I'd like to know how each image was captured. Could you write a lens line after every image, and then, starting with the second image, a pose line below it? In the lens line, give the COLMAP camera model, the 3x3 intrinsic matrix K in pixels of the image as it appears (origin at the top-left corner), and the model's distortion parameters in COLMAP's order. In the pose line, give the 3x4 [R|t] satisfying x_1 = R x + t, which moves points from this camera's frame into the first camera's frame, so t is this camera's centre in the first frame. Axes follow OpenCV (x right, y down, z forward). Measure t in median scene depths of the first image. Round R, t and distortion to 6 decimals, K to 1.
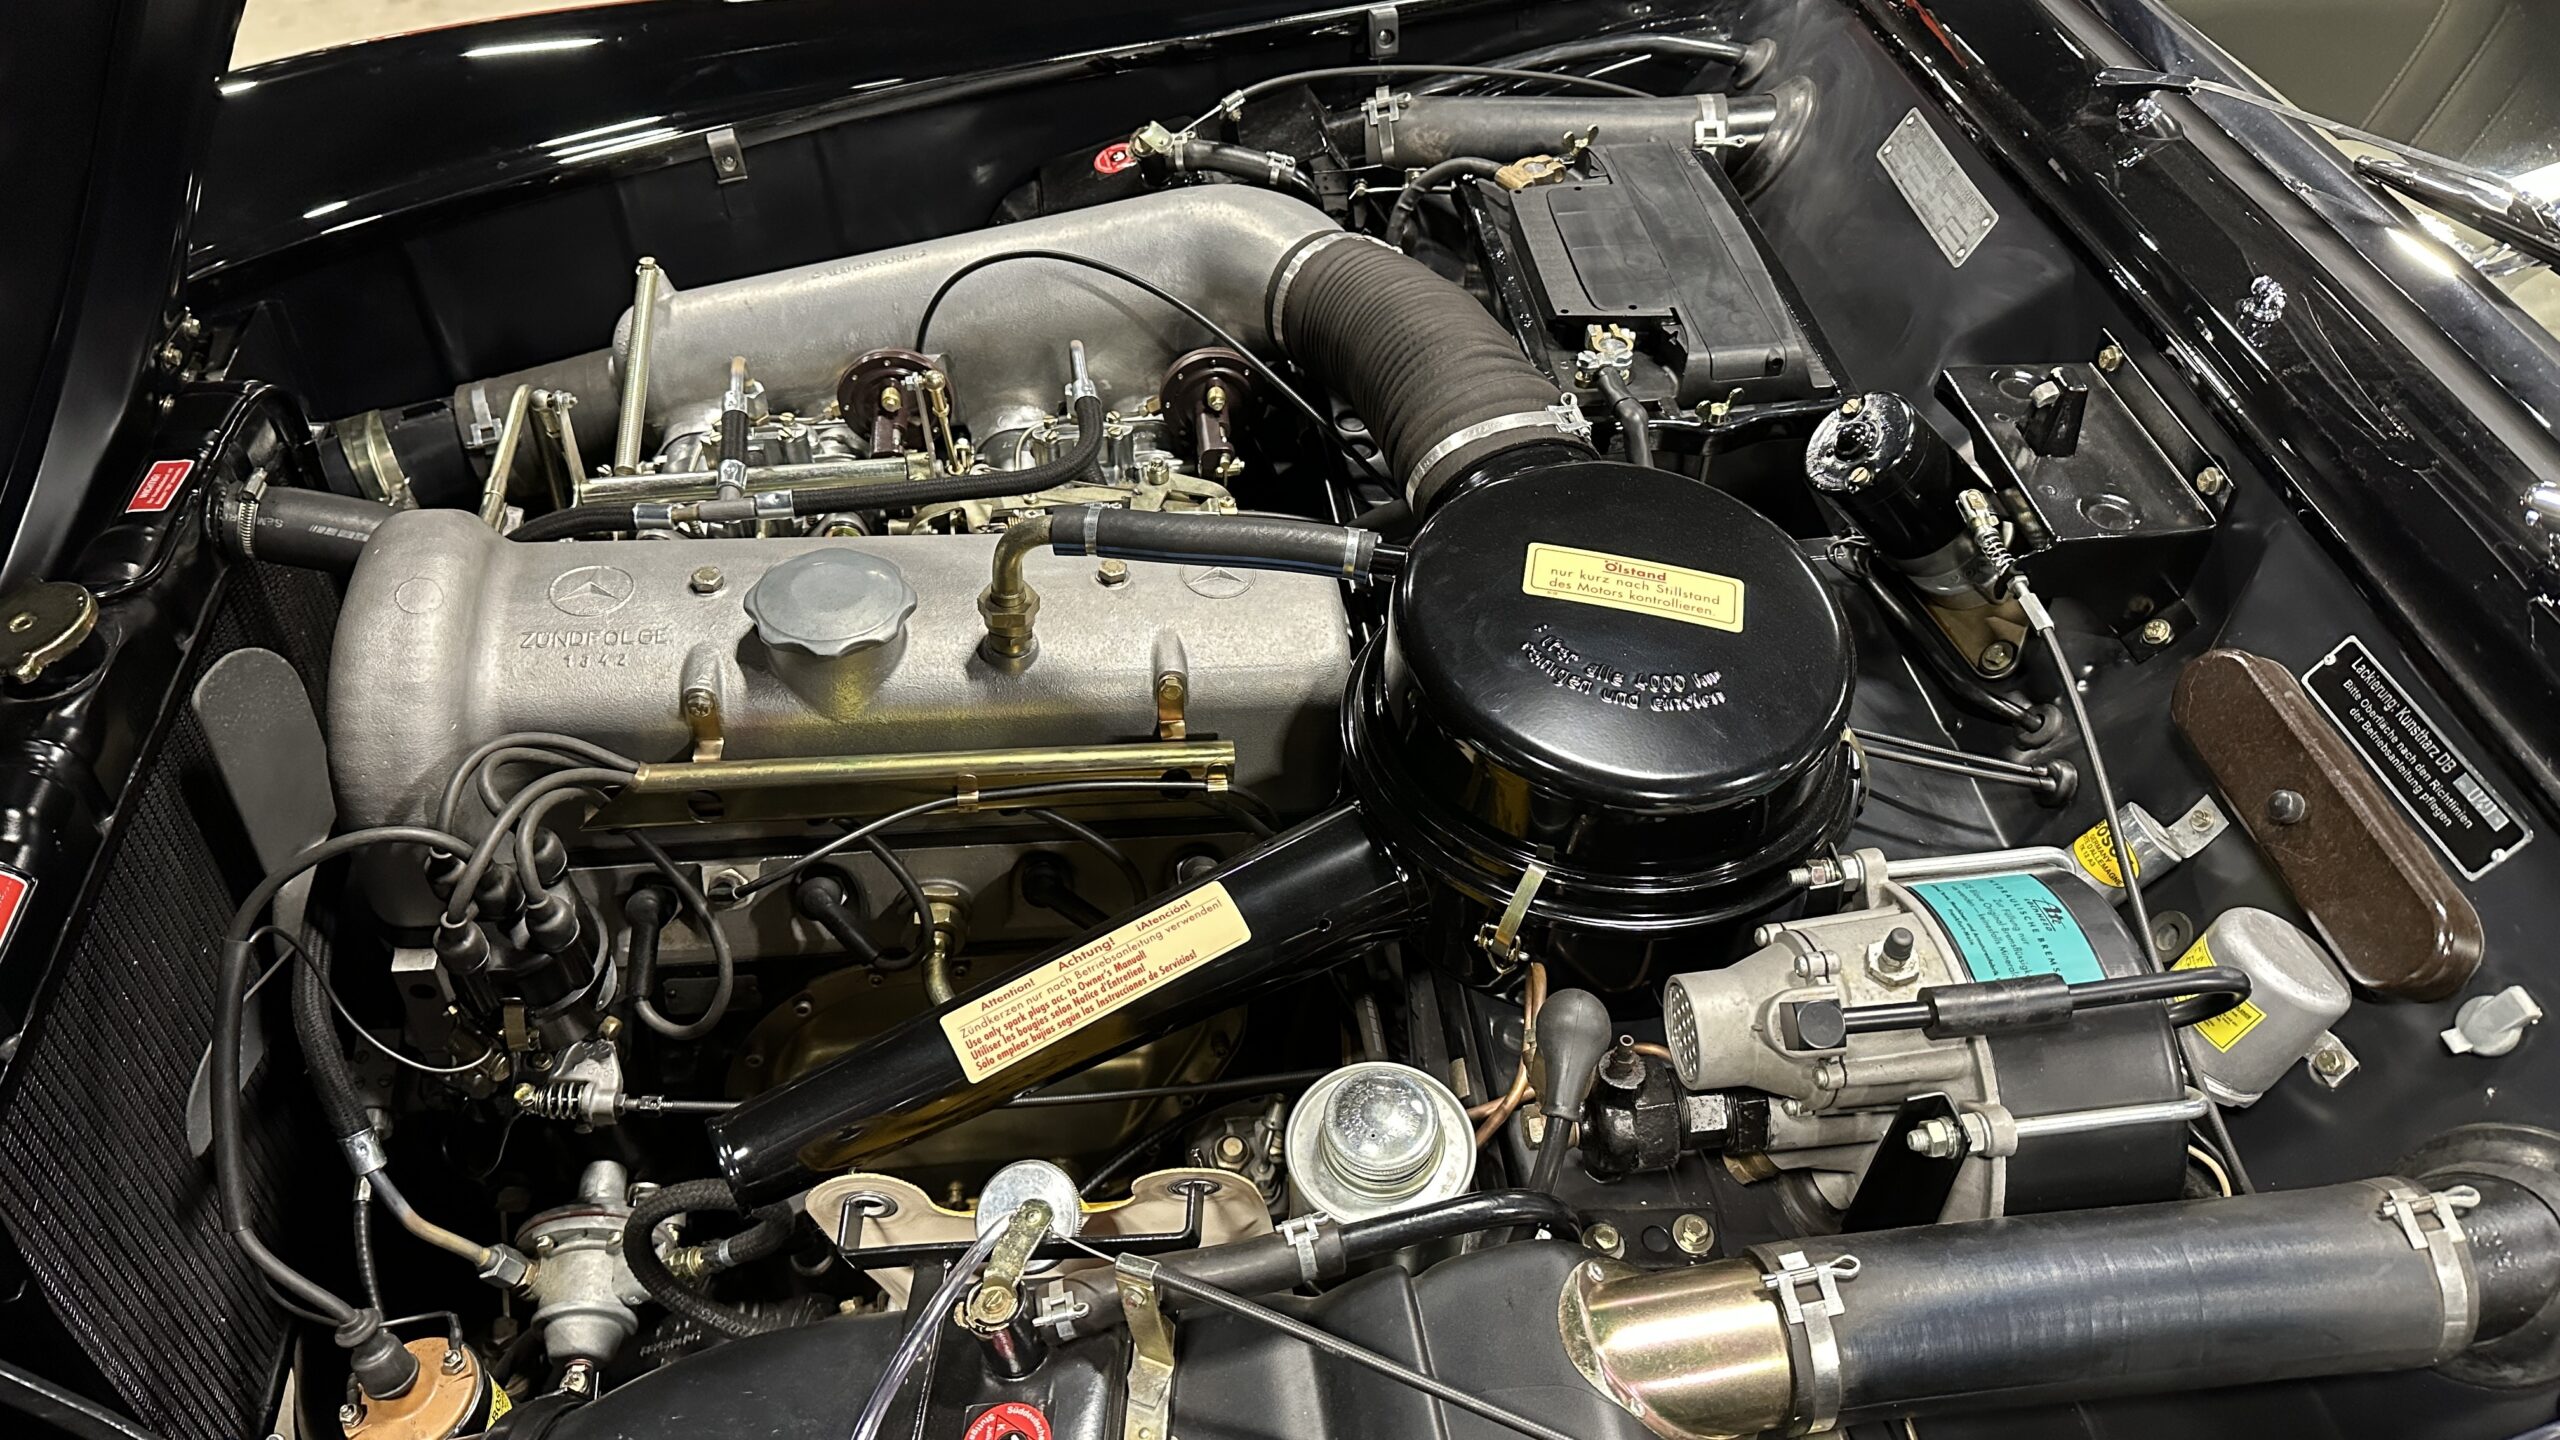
lens RADIAL K [[1776.5, 0, 1271.8], [0, 1776.5, 703.4], [0, 0, 1]] dist [0.120750, -0.245084]
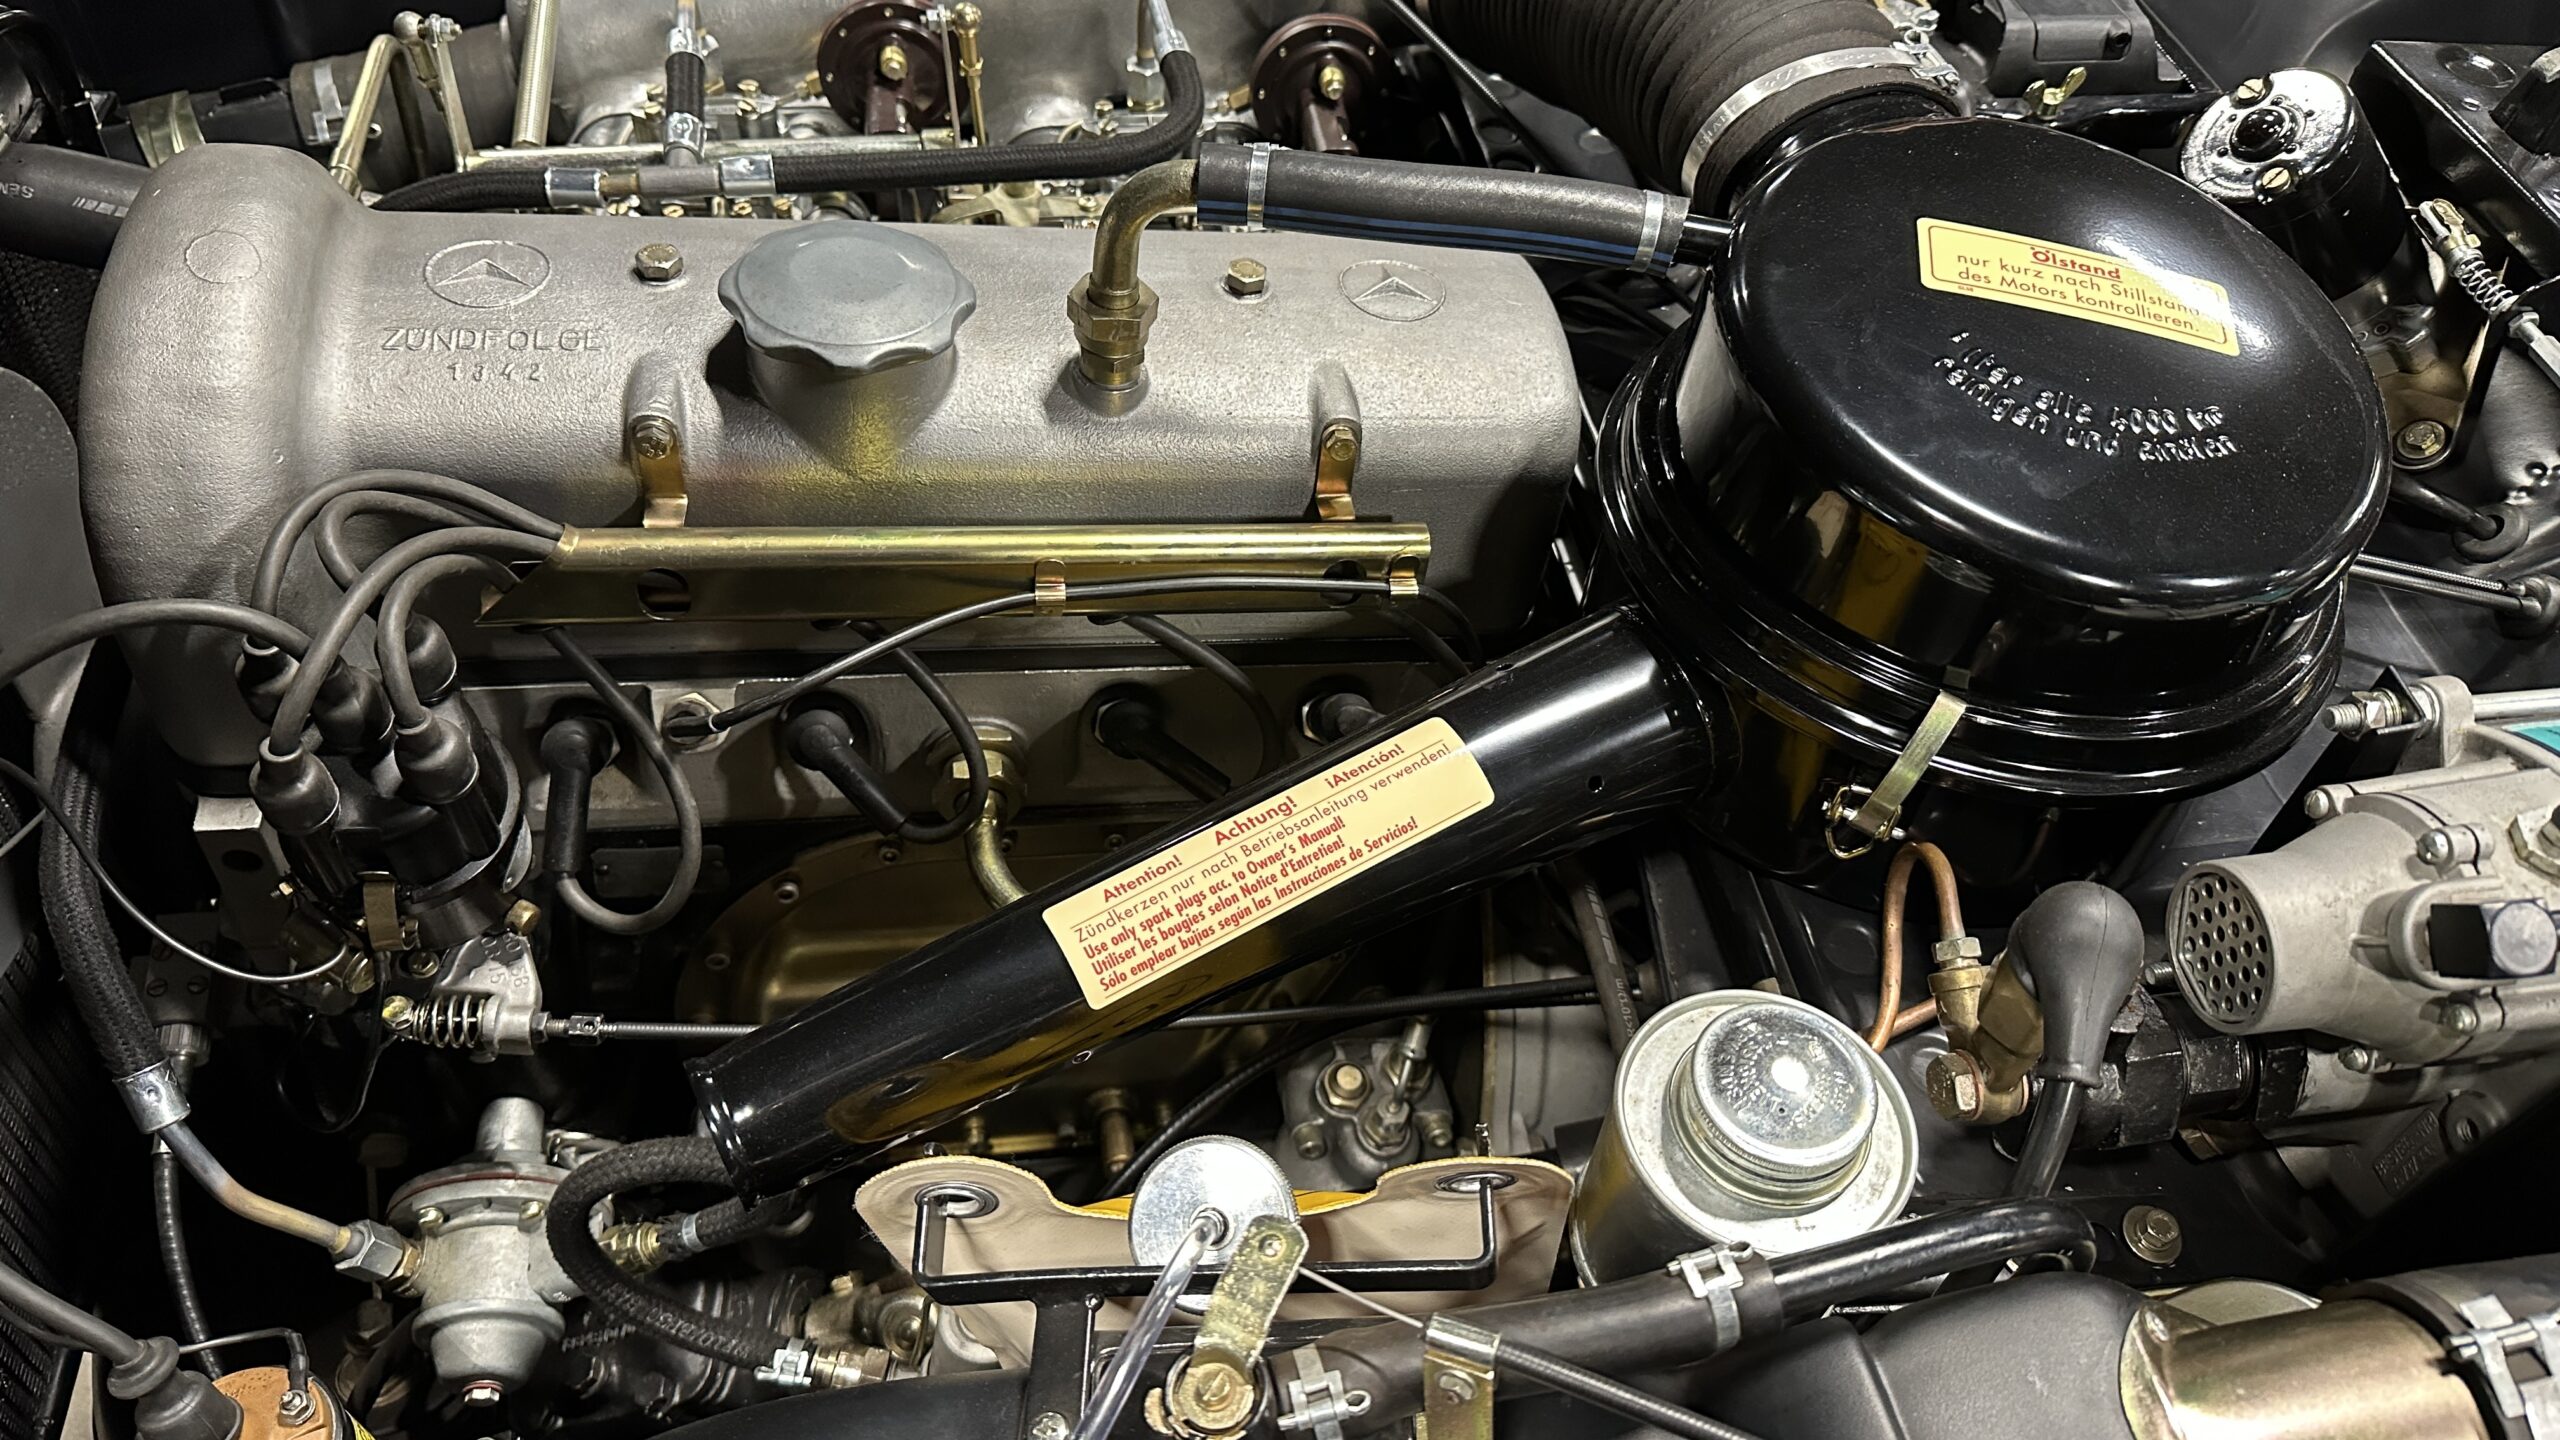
lens RADIAL K [[1835.1, 0, 1280.0], [0, 1835.1, 720.0], [0, 0, 1]] dist [0.064597, -0.124188]
pose [[0.998335, 0.016477, 0.055286, -0.121111], [-0.020511, 0.997106, 0.073203, 0.048331], [-0.053920, -0.074215, 0.995784, 0.291517]]
